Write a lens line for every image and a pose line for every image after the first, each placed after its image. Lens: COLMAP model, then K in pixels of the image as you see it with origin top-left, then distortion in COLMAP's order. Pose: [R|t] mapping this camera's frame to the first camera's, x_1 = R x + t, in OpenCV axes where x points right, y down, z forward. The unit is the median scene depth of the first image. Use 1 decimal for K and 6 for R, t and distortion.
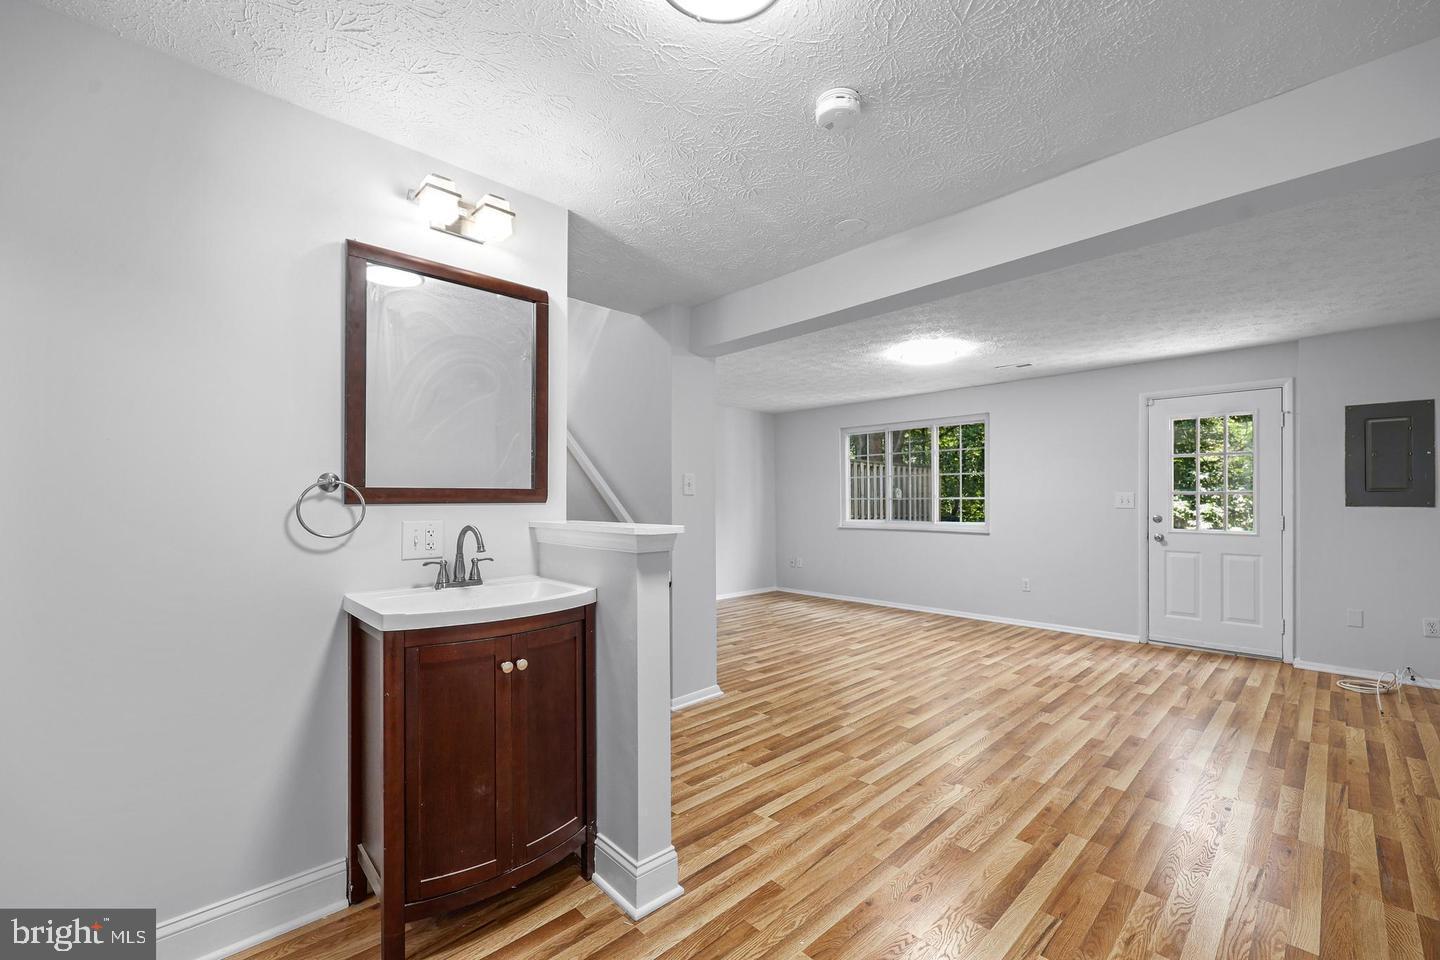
lens RADIAL K [[590.1, 0, 721.9], [0, 590.1, 489.1], [0, 0, 1]] dist [0.001580, 0.000026]
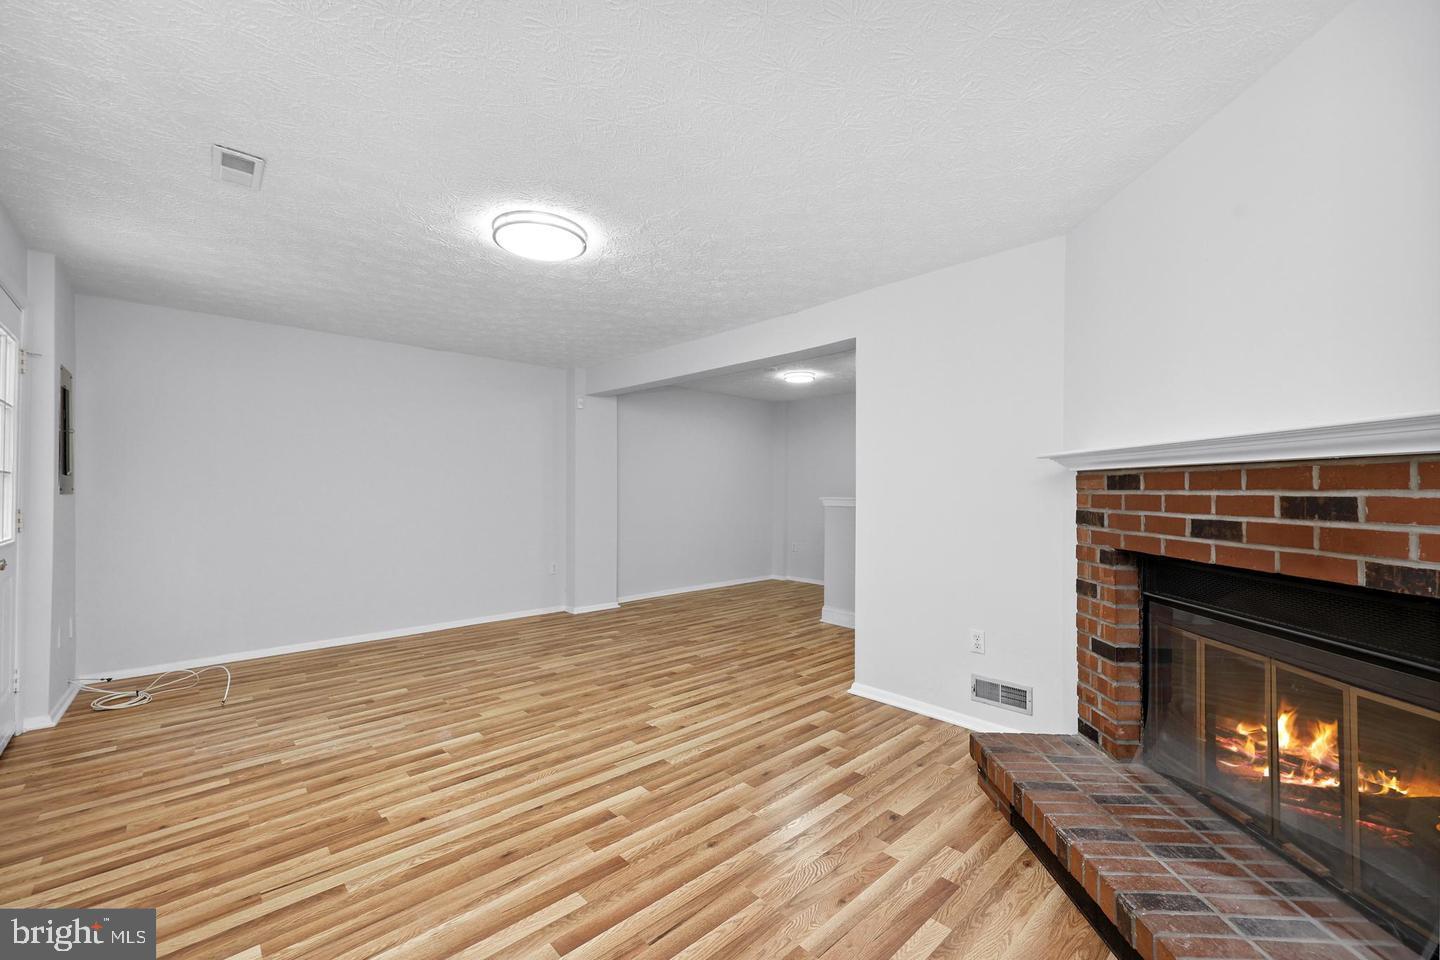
lens RADIAL K [[577.8, 0, 720.0], [0, 577.8, 480.0], [0, 0, 1]] dist [0.002068, 0.000134]
pose [[-0.999930, 0.000838, 0.011822, 0.184594], [0.000391, 0.999288, -0.037720, 0.039160], [-0.011845, -0.037712, -0.999218, 1.827820]]
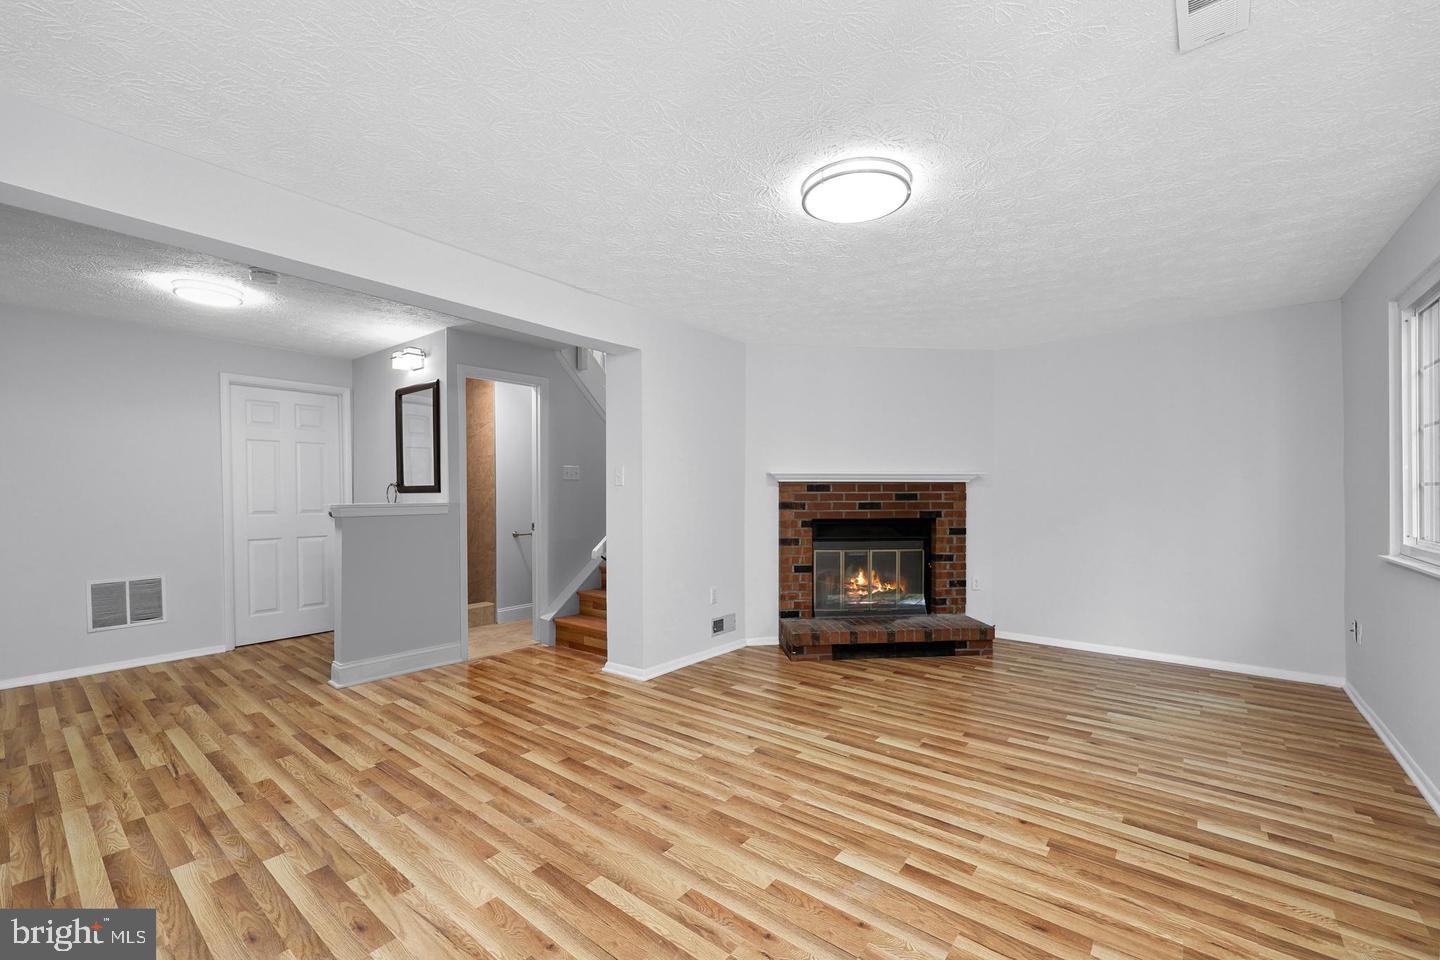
lens RADIAL K [[590.1, 0, 721.9], [0, 590.1, 489.1], [0, 0, 1]] dist [0.001580, 0.000026]
pose [[0.129736, -0.004323, -0.991539, 0.966967], [0.023707, 0.999718, -0.001257, 0.020340], [0.991265, -0.023343, 0.129802, 0.950399]]
